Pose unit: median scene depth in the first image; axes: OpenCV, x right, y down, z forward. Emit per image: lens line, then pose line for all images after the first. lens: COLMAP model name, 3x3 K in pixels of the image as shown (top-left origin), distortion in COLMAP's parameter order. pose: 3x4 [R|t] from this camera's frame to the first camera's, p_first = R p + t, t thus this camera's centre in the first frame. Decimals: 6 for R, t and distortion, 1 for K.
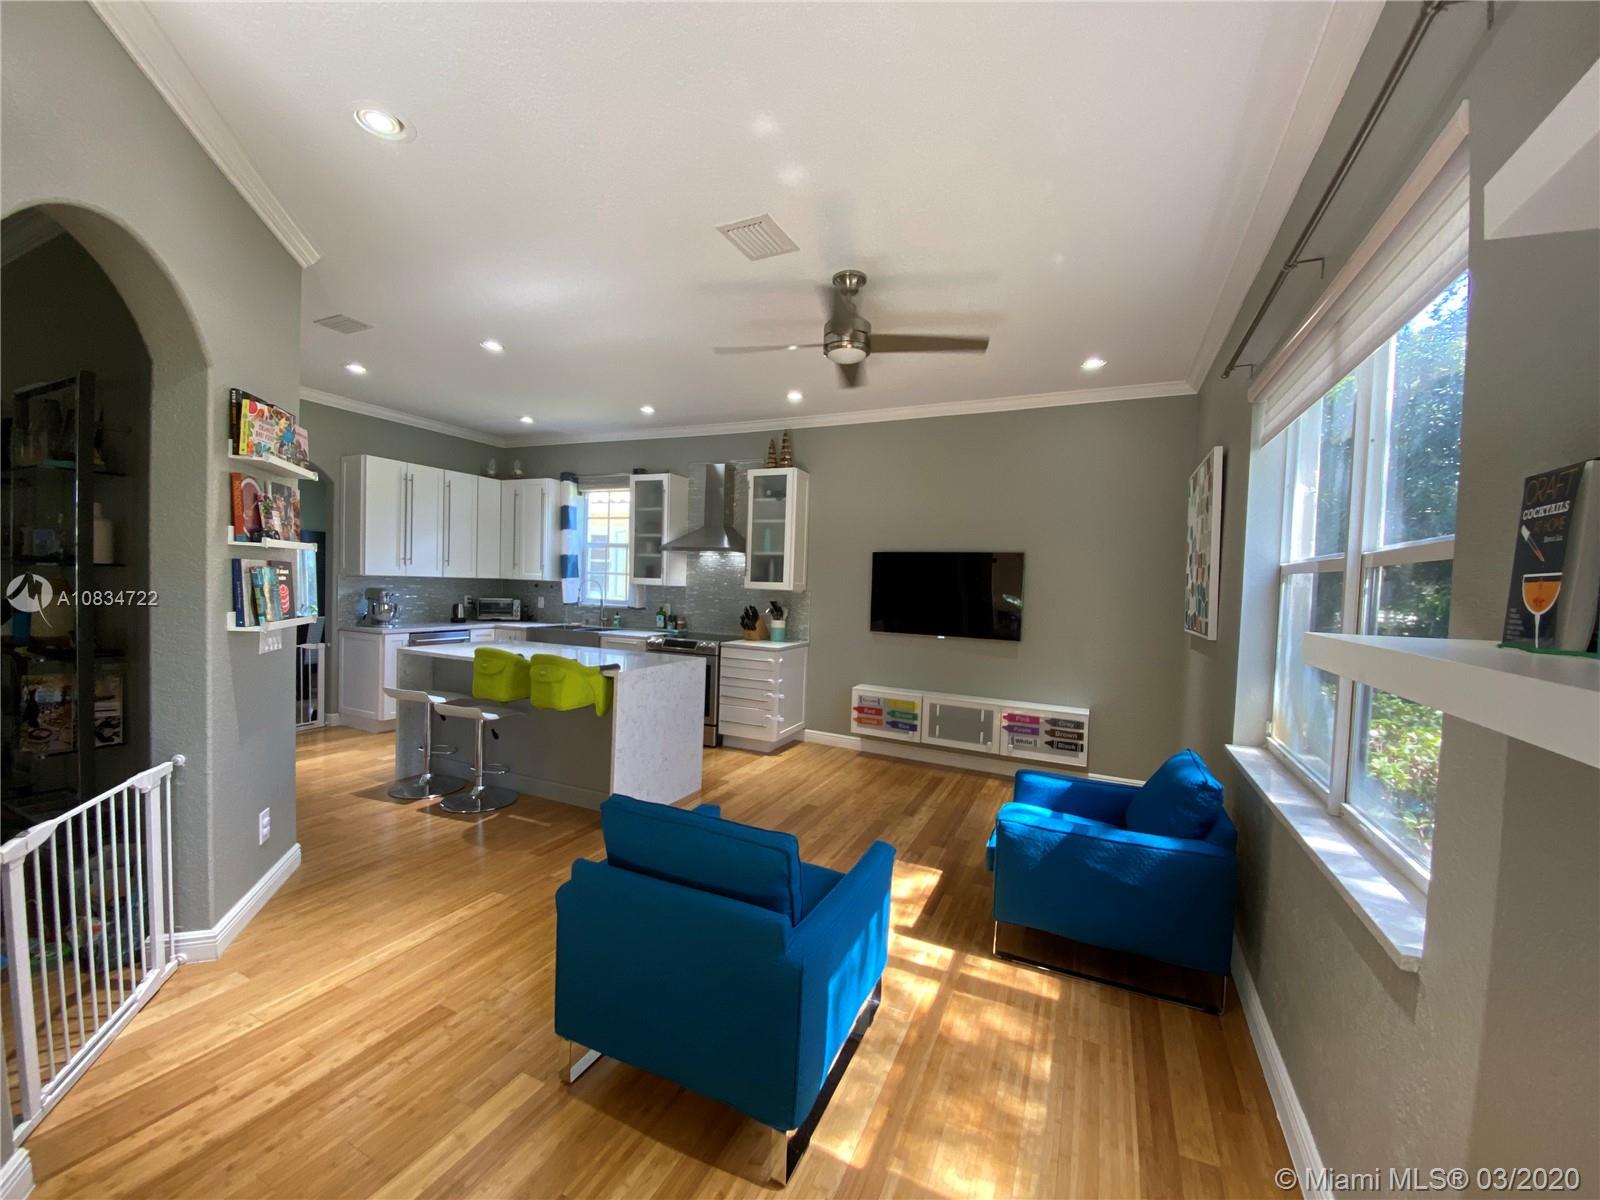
lens RADIAL K [[641.1, 0, 805.8], [0, 641.1, 605.1], [0, 0, 1]] dist [0.031330, -0.024491]
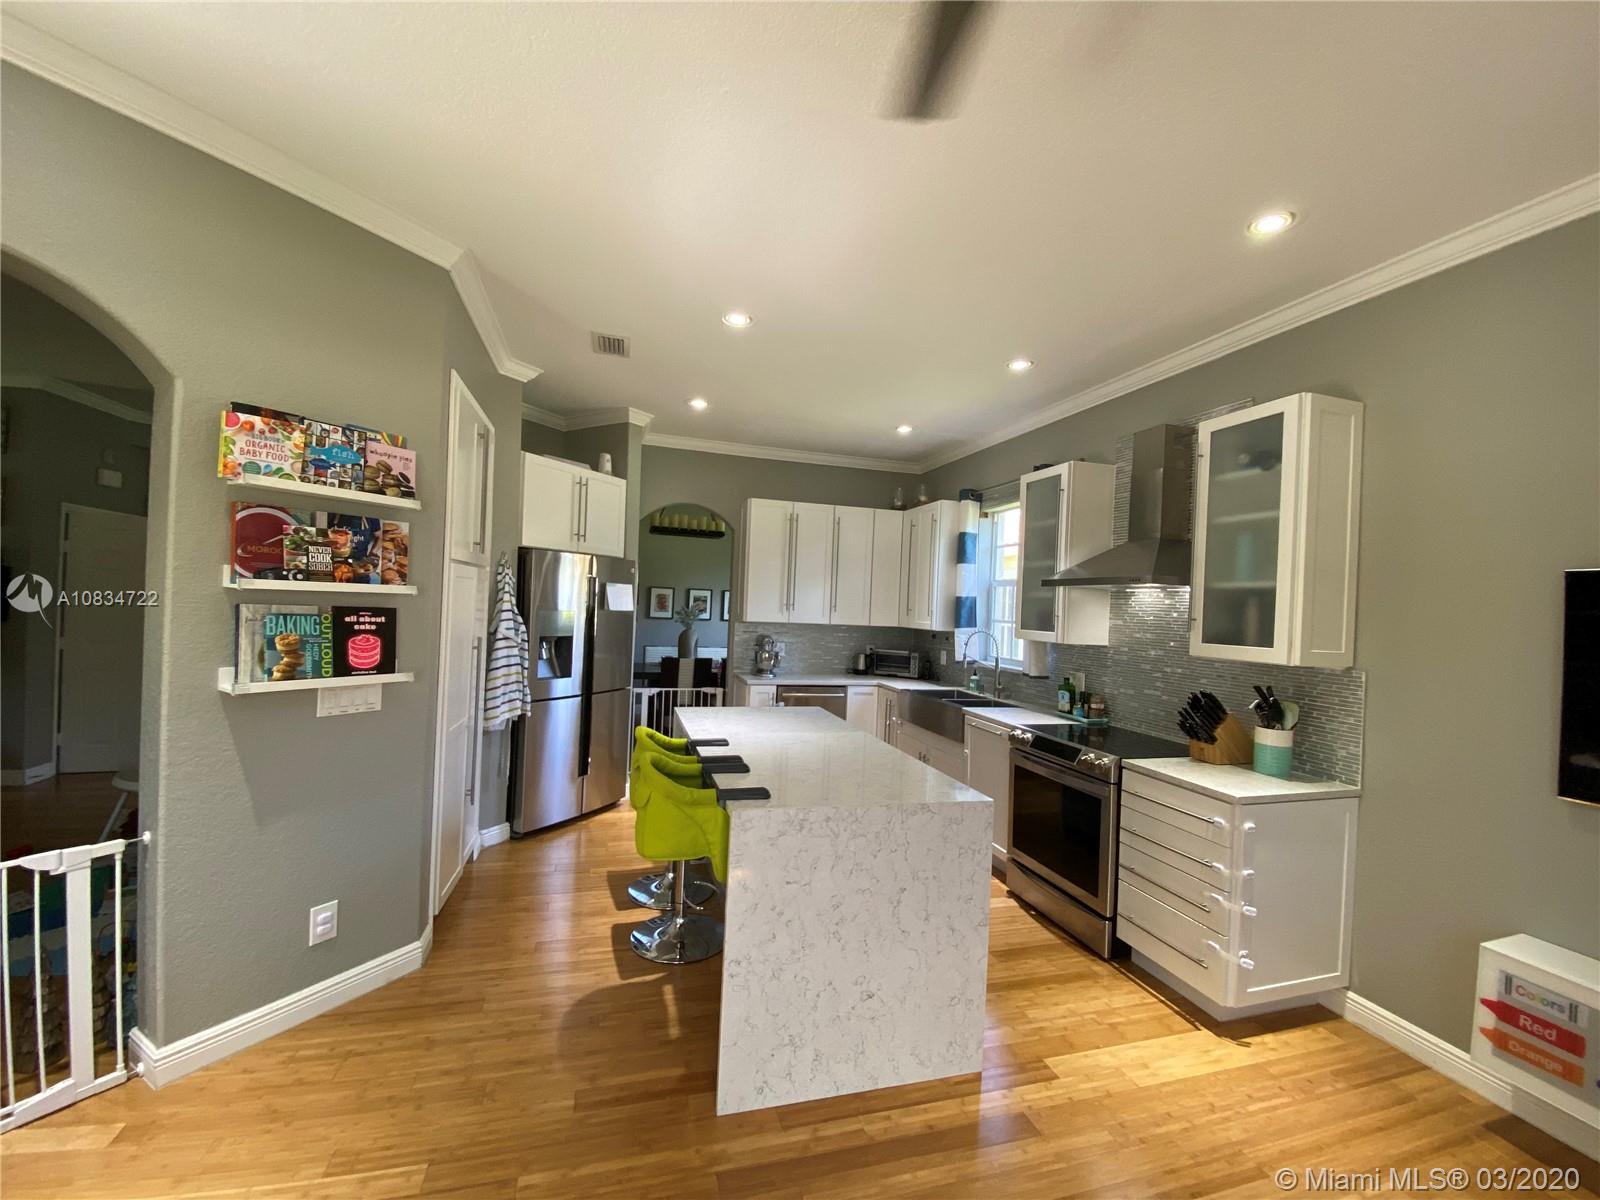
lens RADIAL K [[646.2, 0, 793.2], [0, 646.2, 604.9], [0, 0, 1]] dist [0.030643, -0.025425]
pose [[0.643752, -0.008426, -0.765187, 0.091211], [-0.046472, 0.997663, -0.050083, -0.024621], [0.763821, 0.067800, 0.641857, 0.406816]]
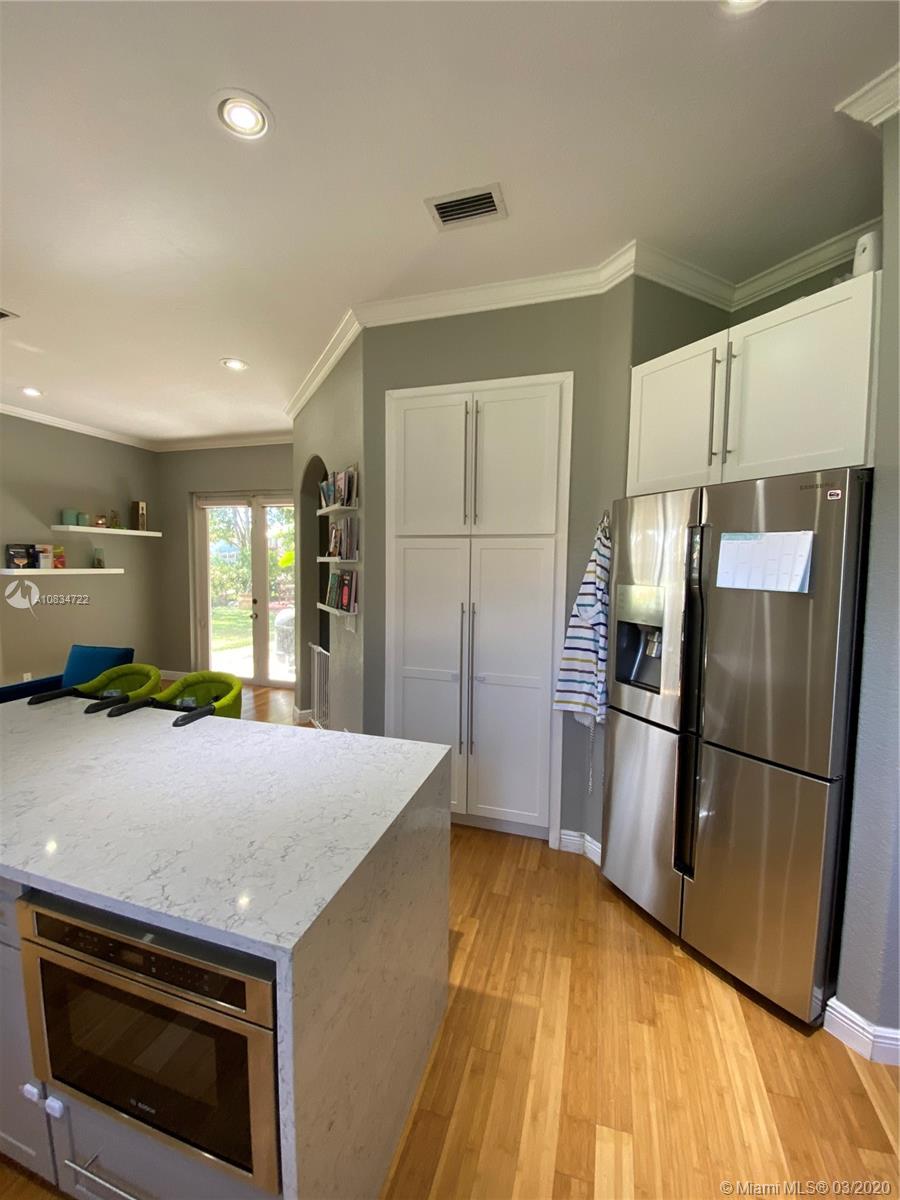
lens RADIAL K [[492.9, 0, 444.8], [0, 492.9, 599.2], [0, 0, 1]] dist [-0.000260, -0.011848]
pose [[-0.991651, -0.047585, -0.119853, -0.419636], [-0.059671, 0.993261, 0.099355, -0.057461], [0.114318, 0.105678, -0.987807, 0.981706]]
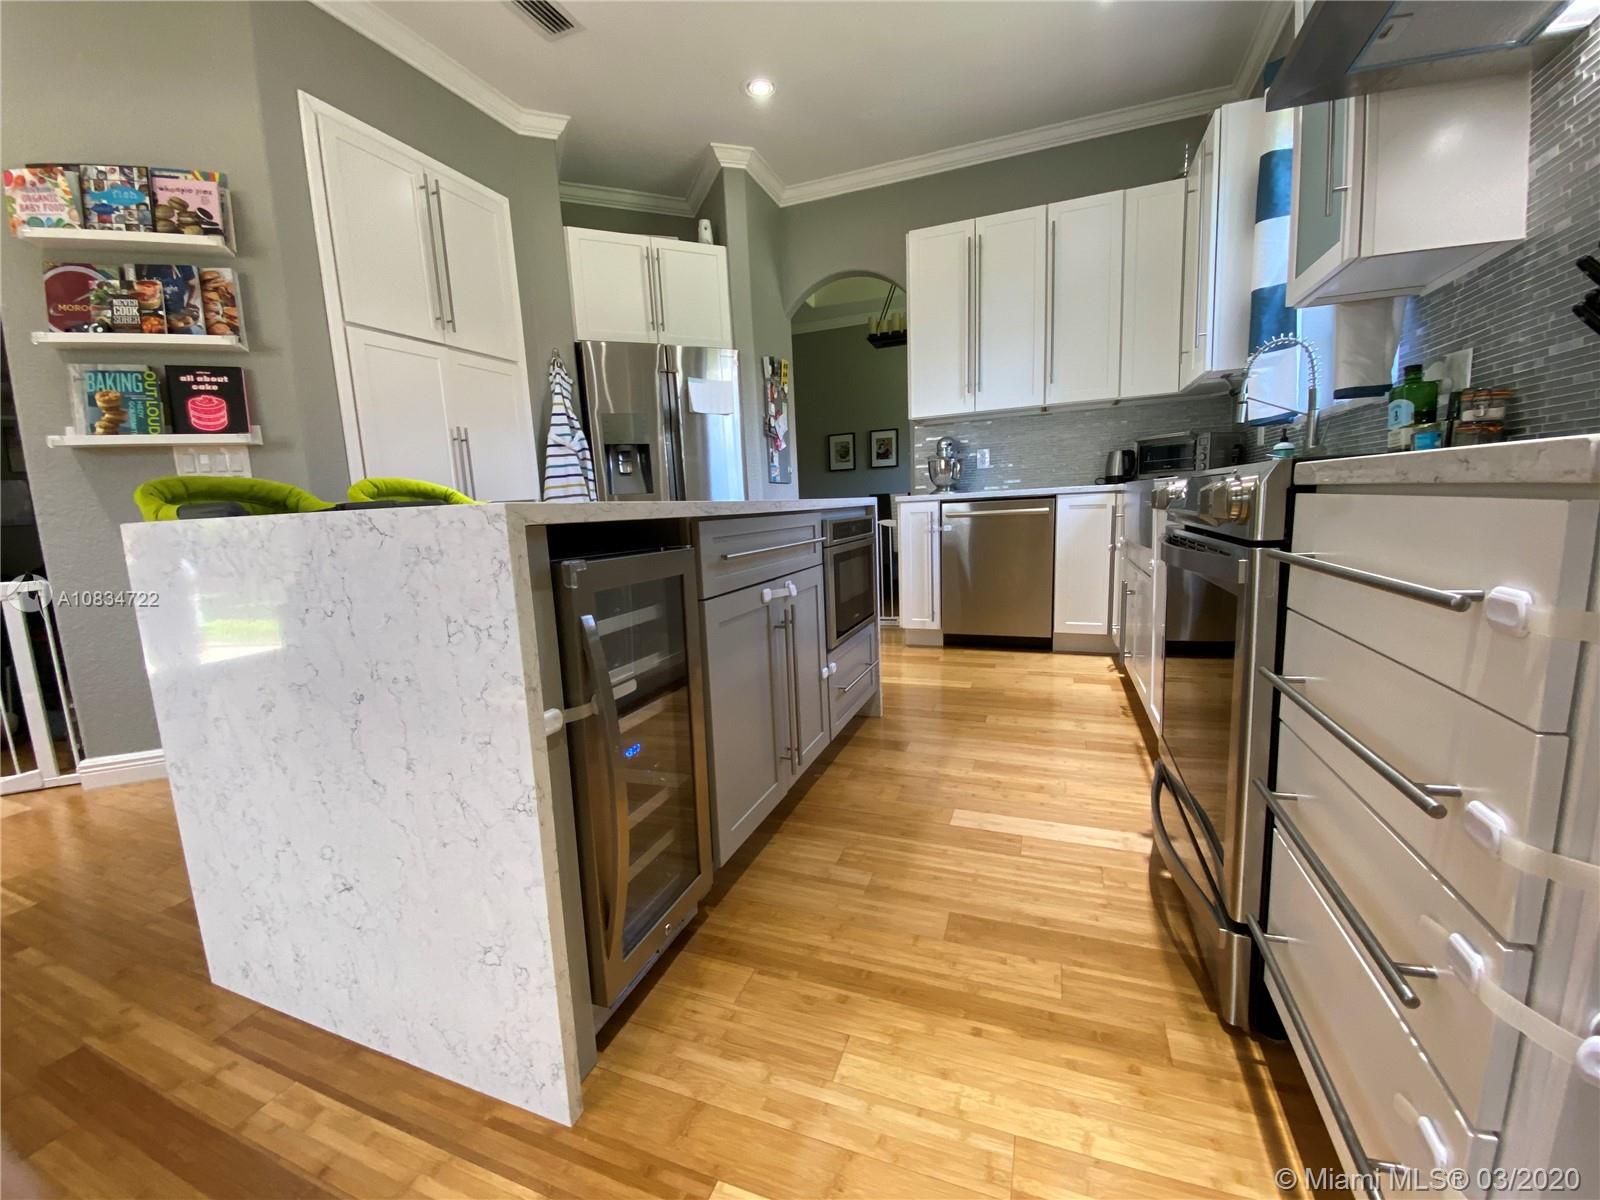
lens RADIAL K [[646.2, 0, 793.2], [0, 646.2, 604.9], [0, 0, 1]] dist [0.030643, -0.025425]
pose [[0.045475, 0.114919, -0.992333, 0.024806], [0.011806, 0.993230, 0.115564, 0.066427], [0.998896, -0.016971, 0.043811, 0.783823]]
